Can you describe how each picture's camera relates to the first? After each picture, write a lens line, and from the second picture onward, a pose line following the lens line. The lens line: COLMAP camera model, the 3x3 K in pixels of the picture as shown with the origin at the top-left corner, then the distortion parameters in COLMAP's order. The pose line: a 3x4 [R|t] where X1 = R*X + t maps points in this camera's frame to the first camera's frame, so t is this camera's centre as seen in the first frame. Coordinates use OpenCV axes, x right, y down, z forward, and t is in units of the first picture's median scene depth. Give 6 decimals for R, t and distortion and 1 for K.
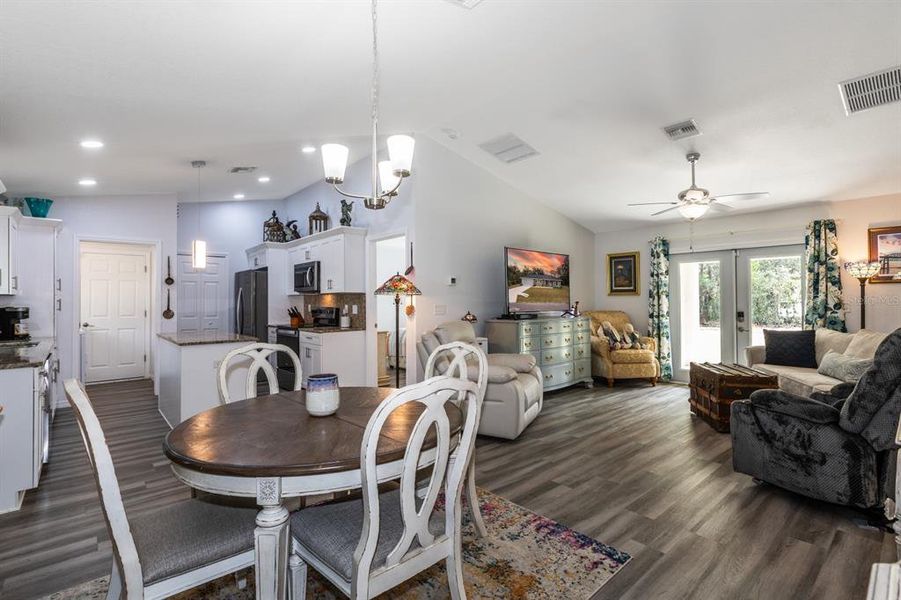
lens RADIAL K [[420.3, 0, 450.5], [0, 420.3, 300.0], [0, 0, 1]] dist [0.000689, 0.000145]
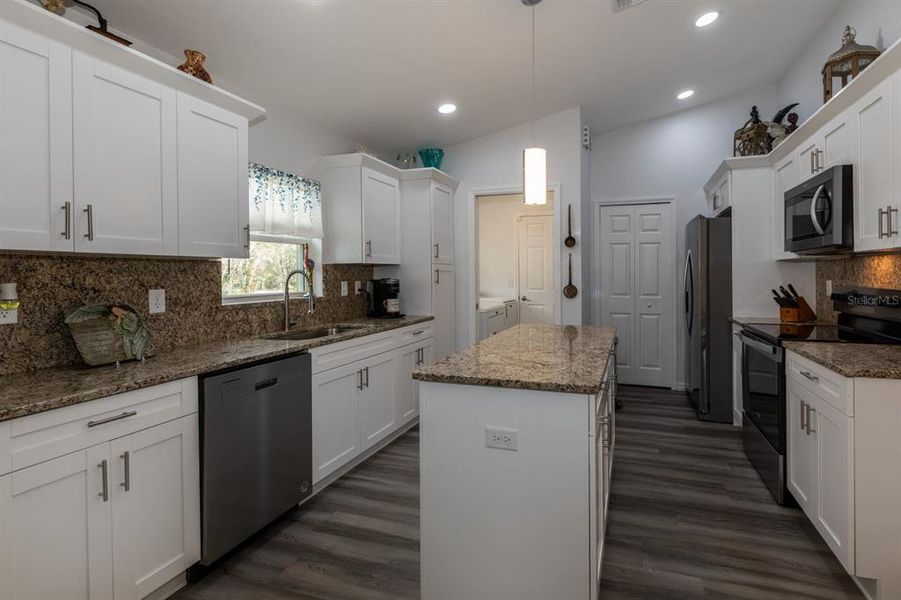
lens RADIAL K [[409.5, 0, 506.3], [0, 409.5, 274.0], [0, 0, 1]] dist [-0.000392, -0.000475]
pose [[0.514444, 0.006442, -0.857500, -0.177479], [0.000135, 0.999971, 0.007593, 0.000827], [0.857524, -0.004022, 0.514428, 0.622218]]
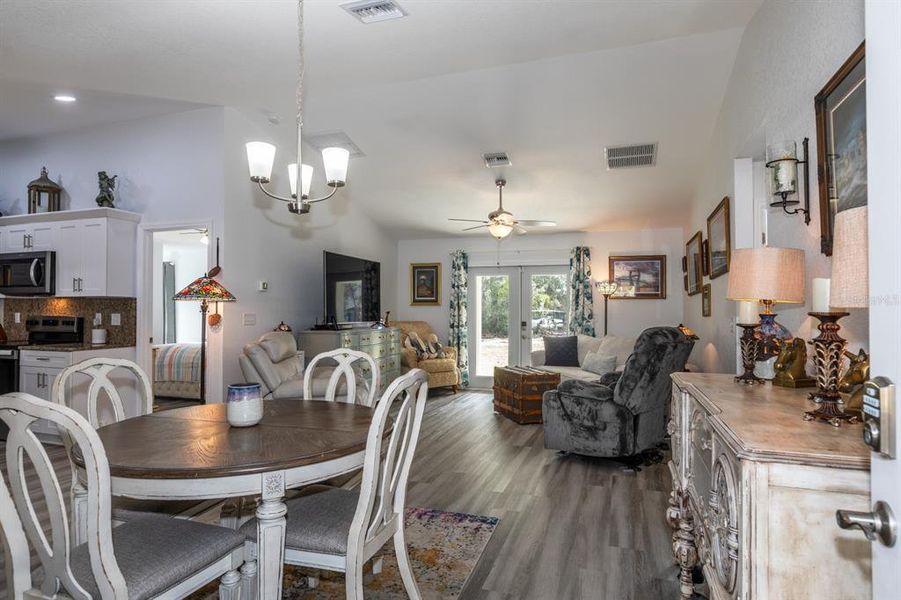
lens RADIAL K [[495.7, 0, 452.1], [0, 495.7, 310.9], [0, 0, 1]] dist [0.000712, 0.000181]
pose [[0.868706, 0.008812, 0.495250, -0.158636], [-0.008875, 0.999958, -0.002226, 0.004529], [-0.495249, -0.002461, 0.868748, -0.070768]]
